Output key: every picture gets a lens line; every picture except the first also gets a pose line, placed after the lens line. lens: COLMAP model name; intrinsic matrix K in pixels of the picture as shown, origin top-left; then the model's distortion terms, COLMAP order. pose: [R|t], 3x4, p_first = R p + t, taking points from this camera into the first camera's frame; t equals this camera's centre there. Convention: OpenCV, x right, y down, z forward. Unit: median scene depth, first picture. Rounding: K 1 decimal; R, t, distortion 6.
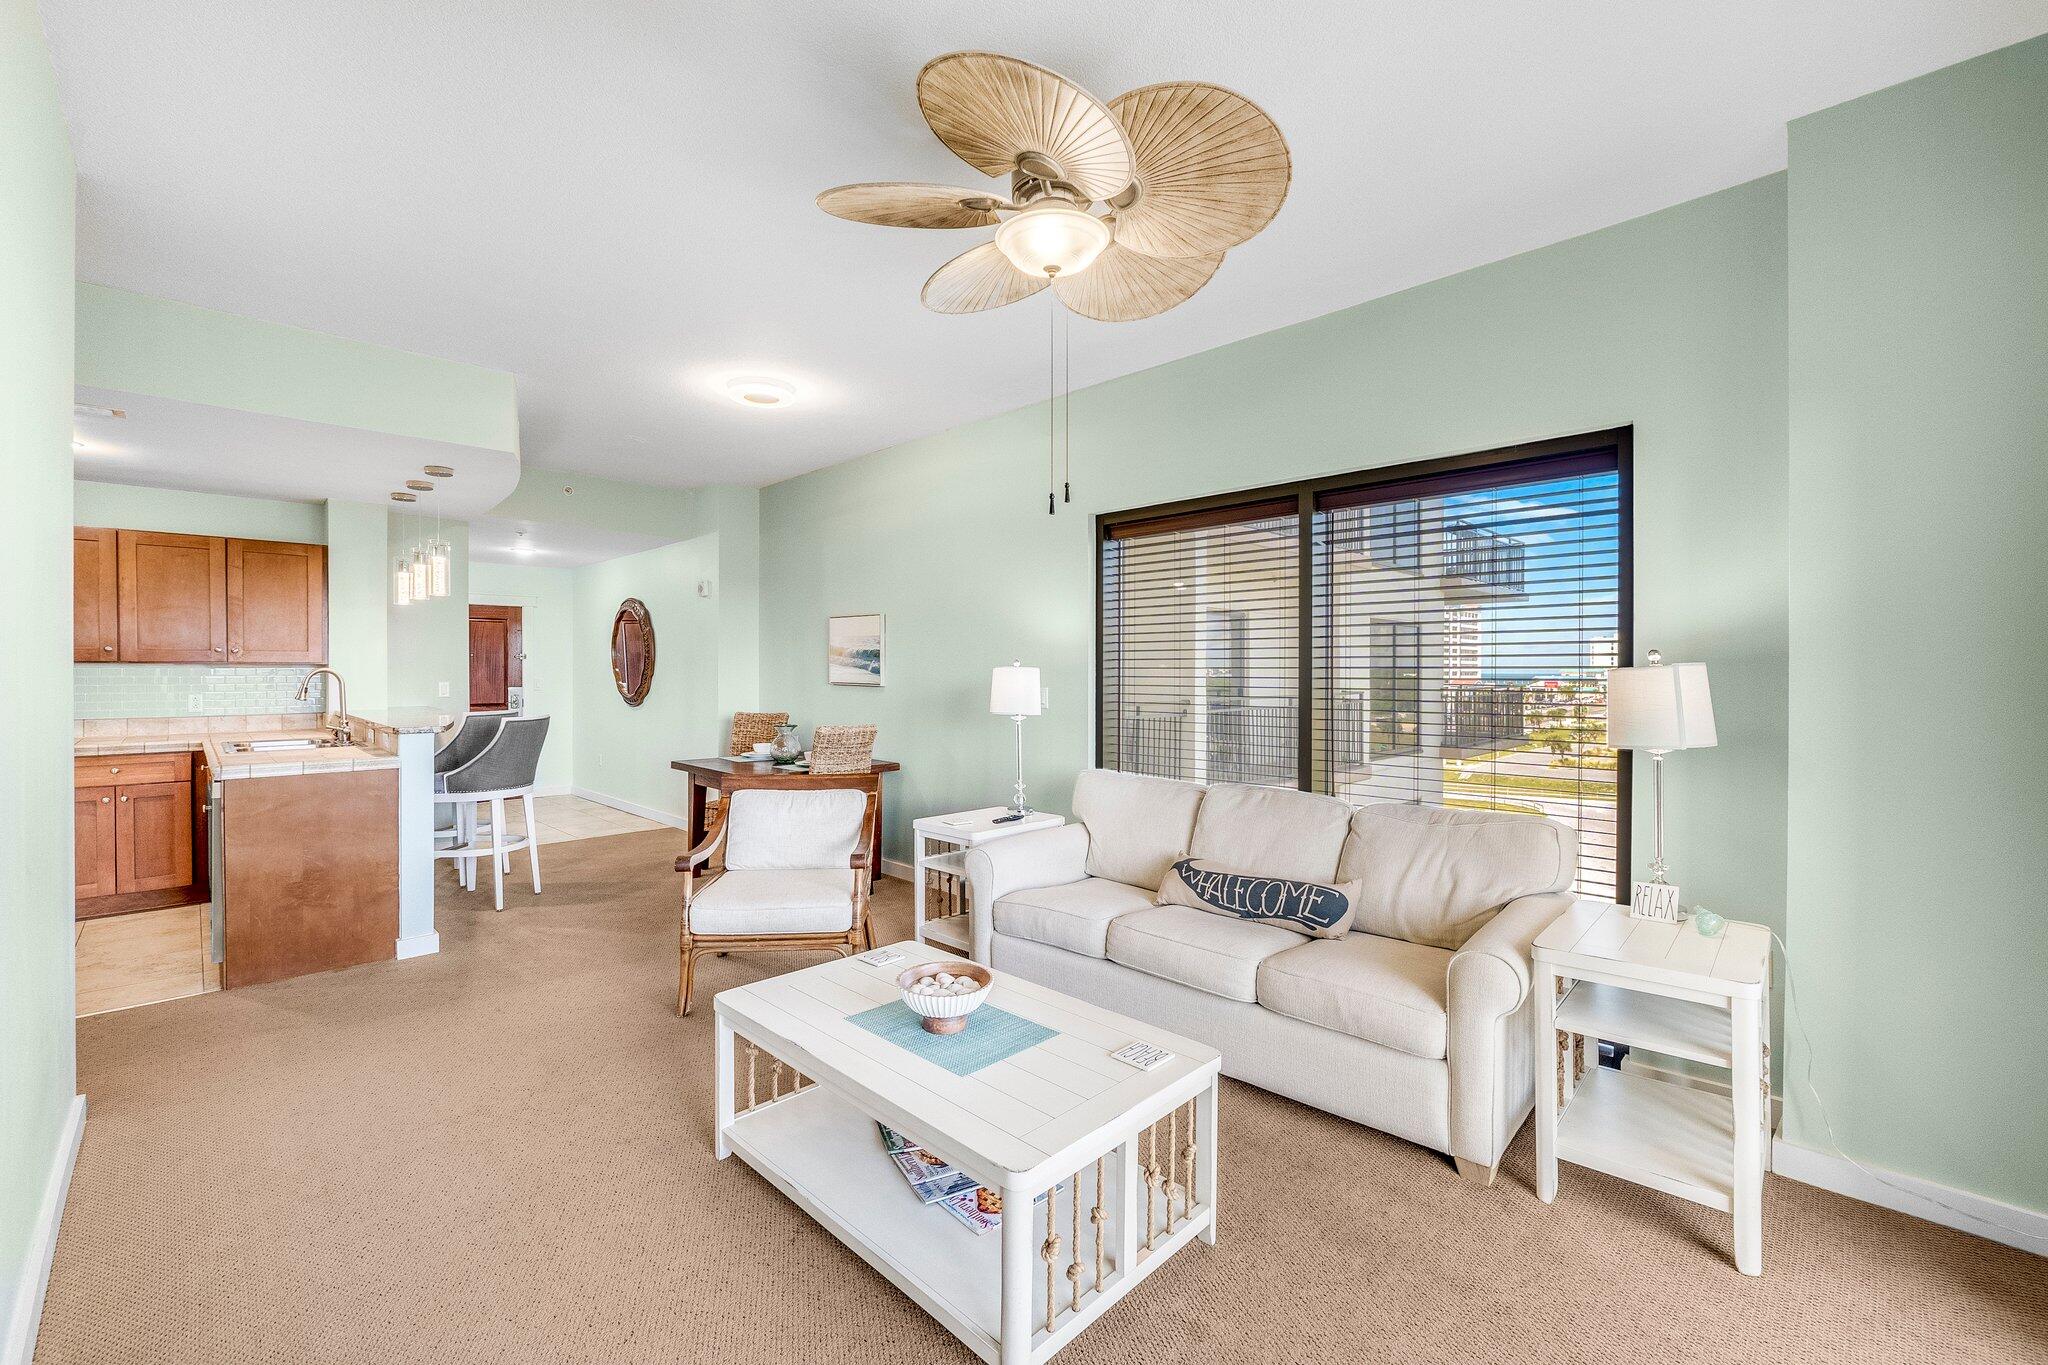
lens RADIAL K [[846.1, 0, 1024.0], [0, 846.1, 682.5], [0, 0, 1]] dist [-0.010622, 0.000049]
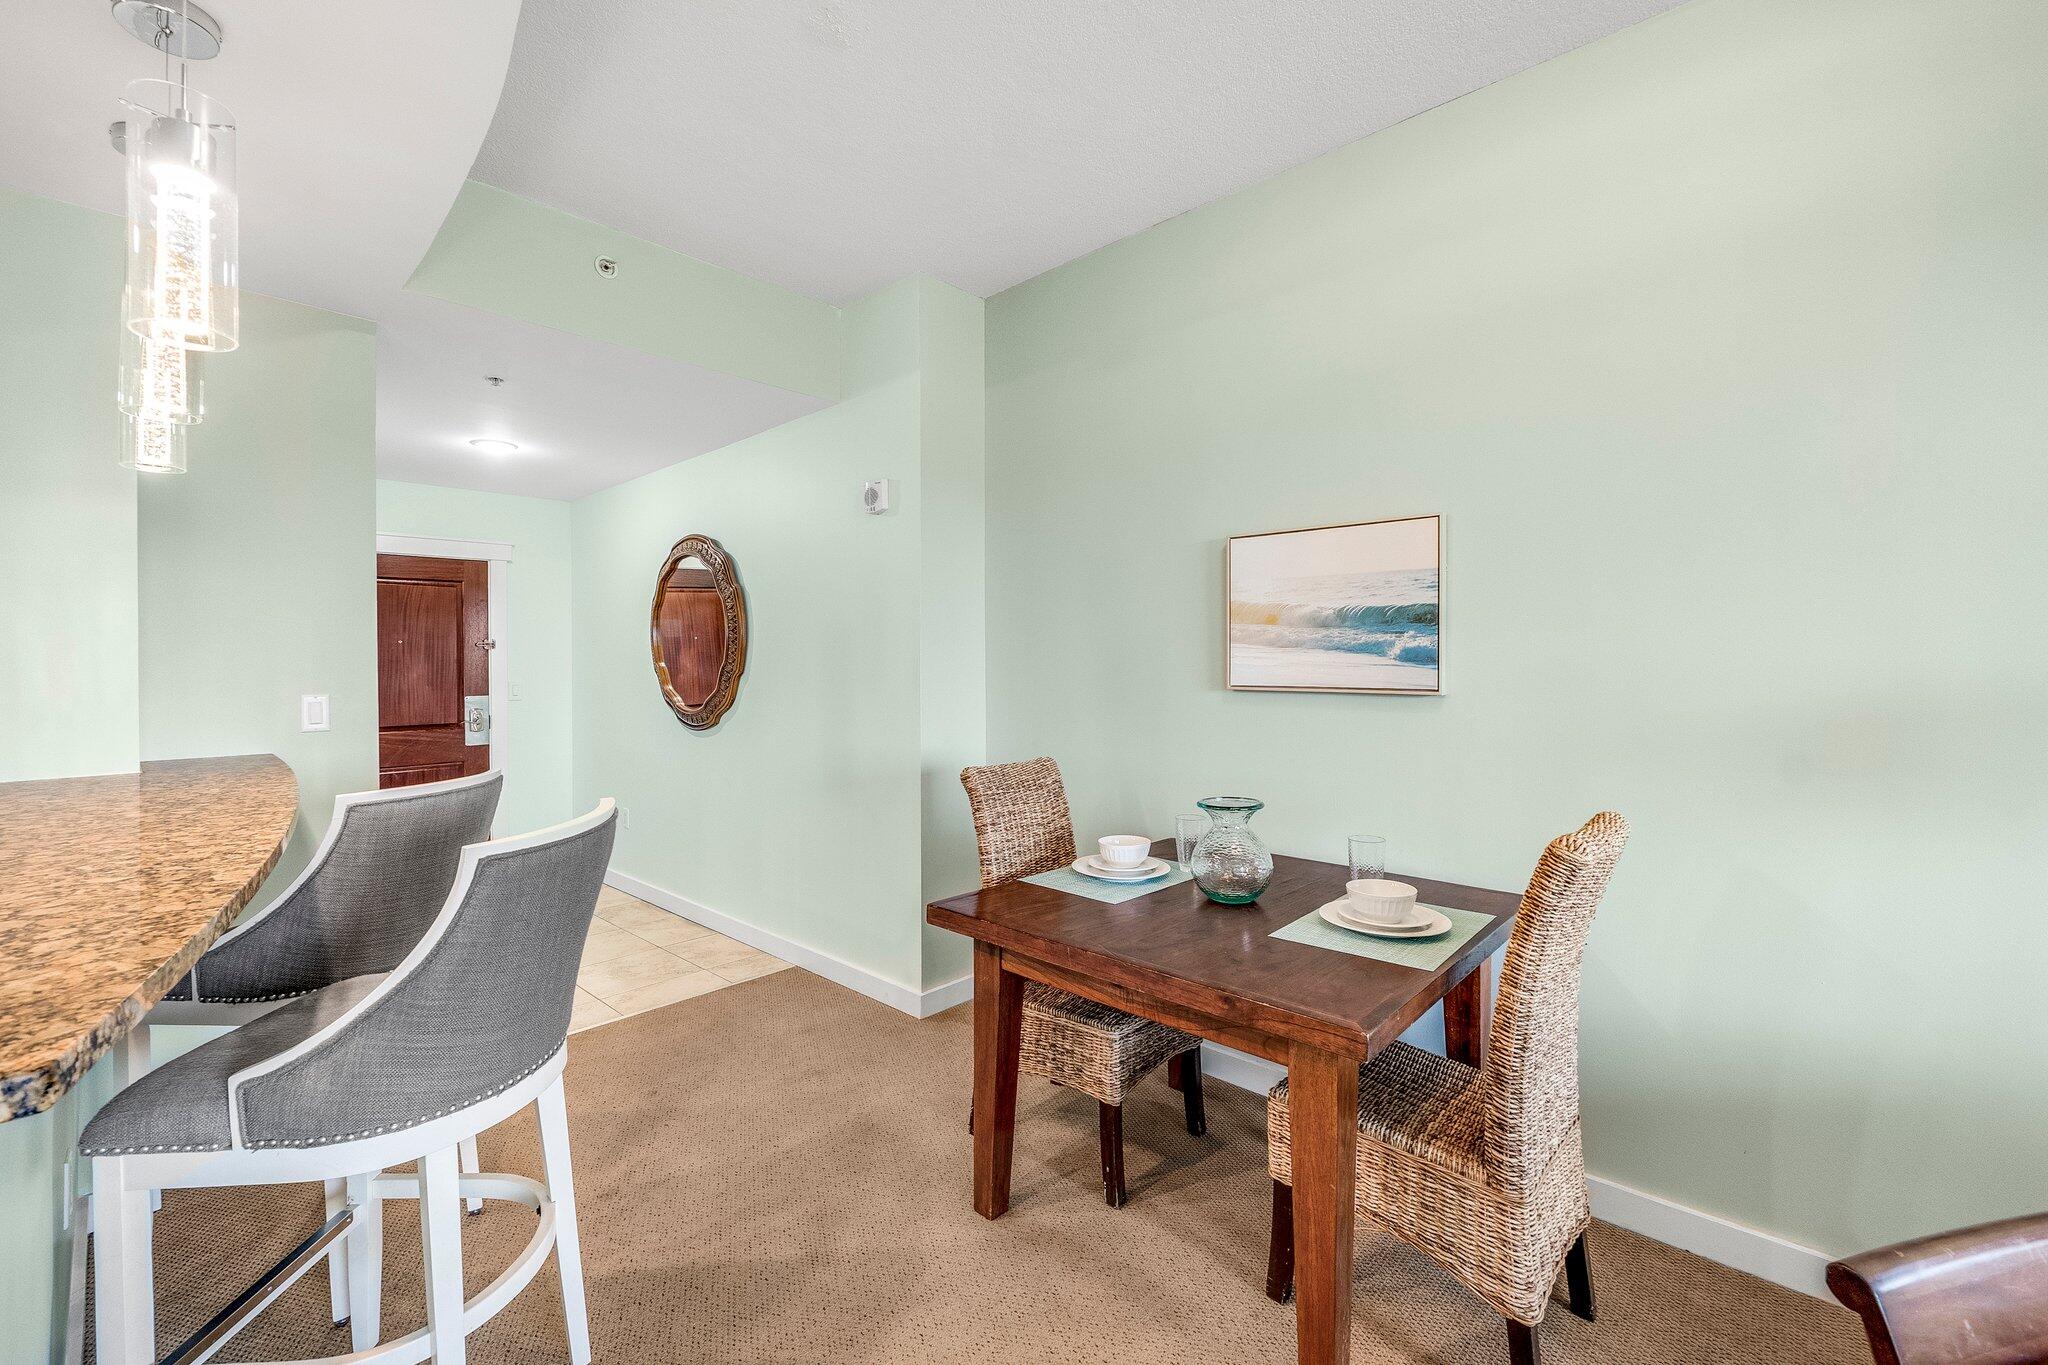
lens RADIAL K [[853.2, 0, 1040.5], [0, 853.2, 673.7], [0, 0, 1]] dist [-0.012390, 0.000238]
pose [[0.998585, -0.010344, 0.052159, -0.377348], [0.010523, 0.999940, -0.003162, -0.006559], [-0.052123, 0.003706, 0.998634, 0.605674]]
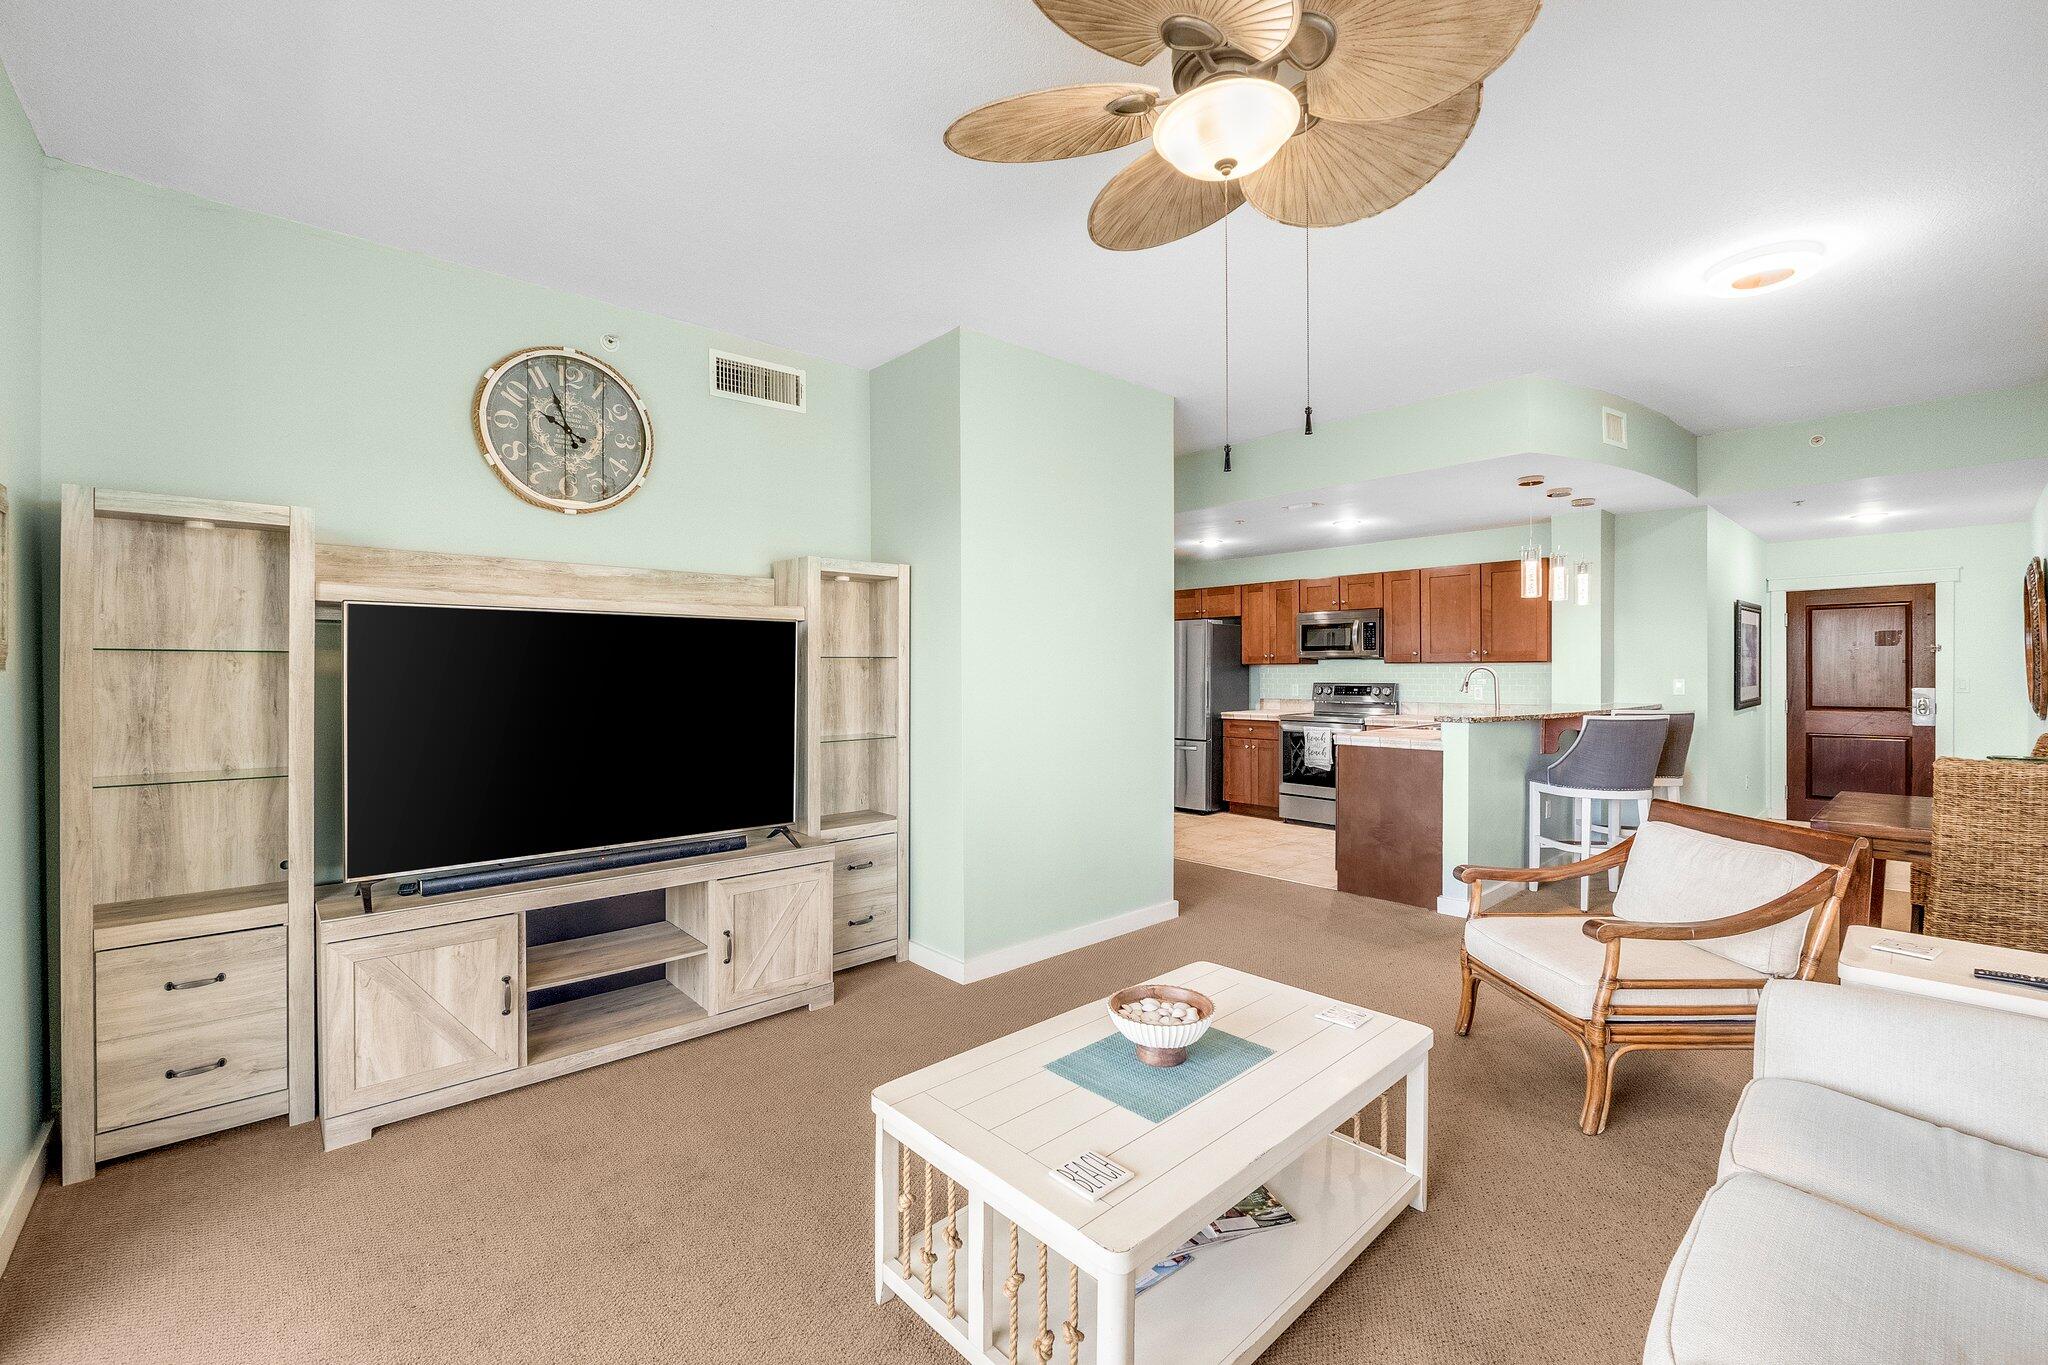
lens RADIAL K [[831.6, 0, 1020.0], [0, 831.6, 673.3], [0, 0, 1]] dist [0.000056, 0.000003]
pose [[-0.041972, 0.002050, -0.999117, 0.311414], [-0.009269, 0.999954, 0.002441, -0.002901], [0.999076, 0.009363, -0.041951, 0.315598]]
